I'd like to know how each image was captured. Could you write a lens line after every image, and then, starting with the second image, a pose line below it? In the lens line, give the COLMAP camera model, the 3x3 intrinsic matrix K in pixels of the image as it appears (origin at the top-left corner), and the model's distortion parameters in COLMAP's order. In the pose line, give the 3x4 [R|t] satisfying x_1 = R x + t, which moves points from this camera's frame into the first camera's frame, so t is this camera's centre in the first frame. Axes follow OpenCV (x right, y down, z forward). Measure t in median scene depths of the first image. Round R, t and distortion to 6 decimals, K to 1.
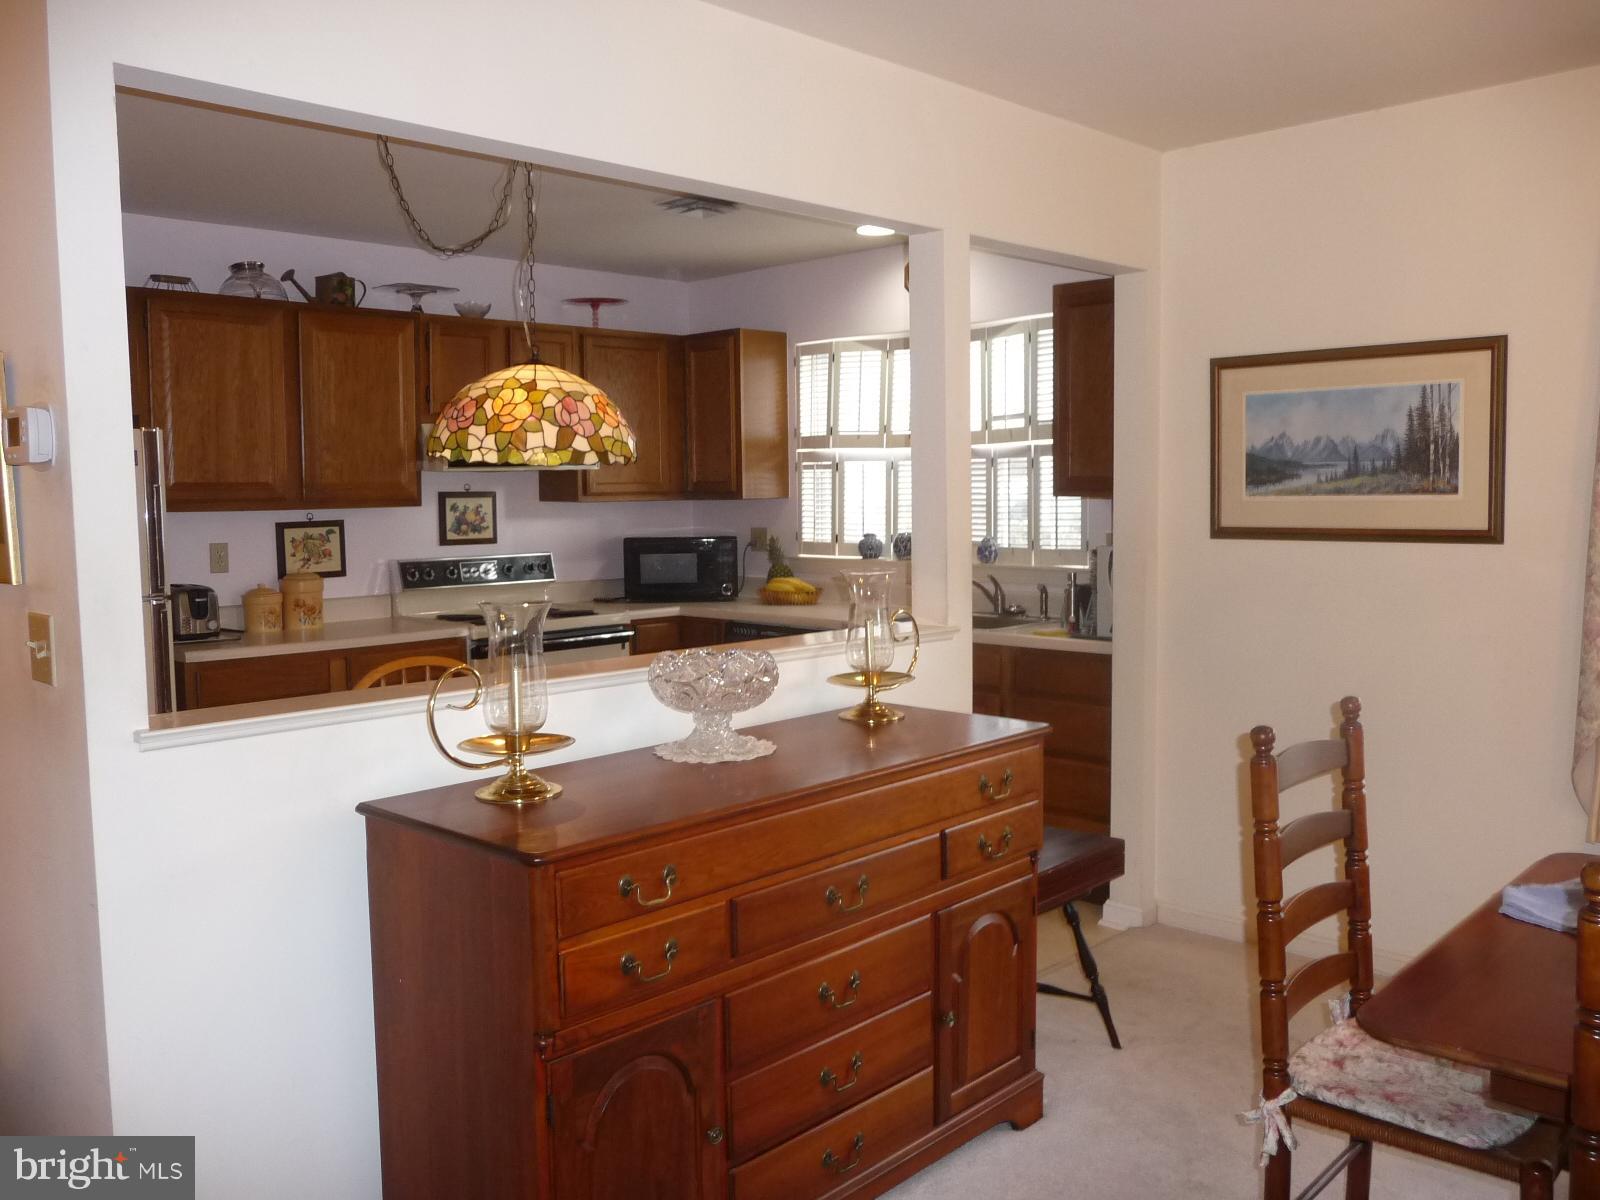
lens RADIAL K [[1348.6, 0, 802.7], [0, 1348.6, 603.0], [0, 0, 1]] dist [-0.055134, 0.050188]
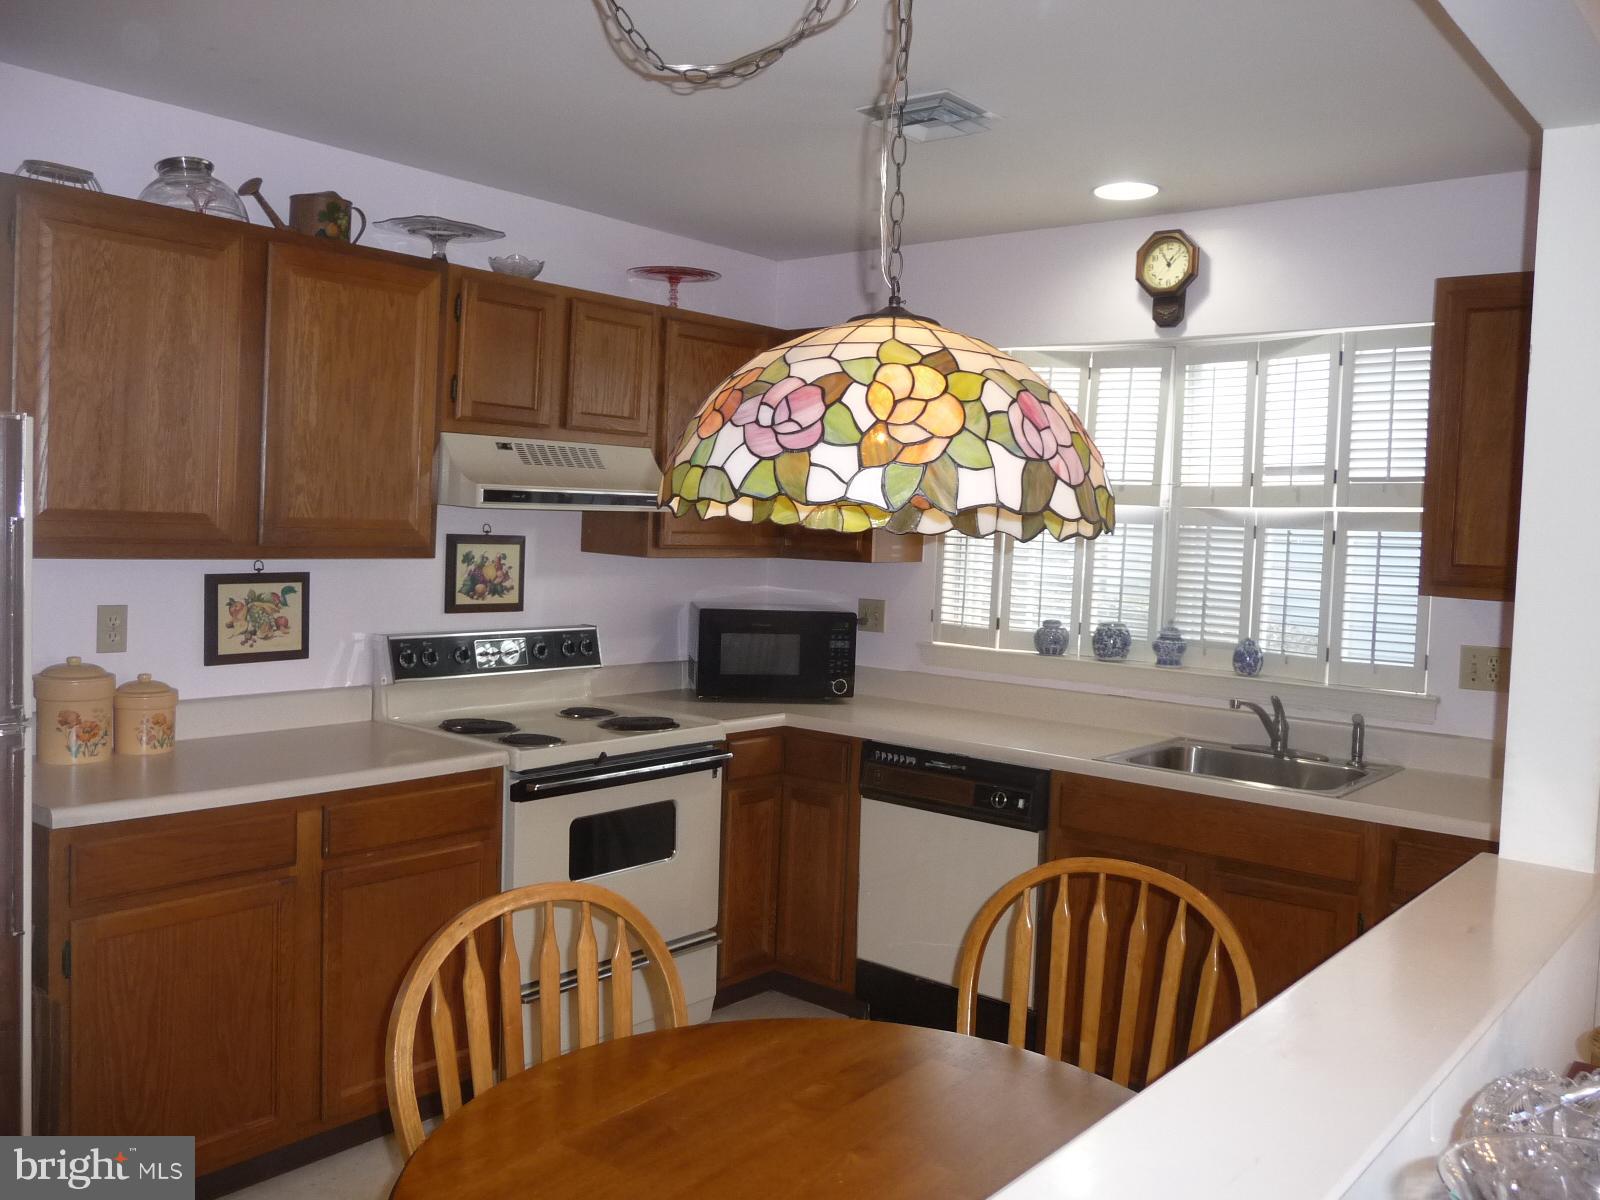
lens RADIAL K [[1348.6, 0, 793.6], [0, 1348.6, 599.5], [0, 0, 1]] dist [-0.055134, 0.050188]
pose [[0.995183, 0.043412, 0.087896, -0.179640], [-0.041143, 0.998776, -0.027463, -0.044371], [-0.088981, 0.023714, 0.995751, 0.360009]]
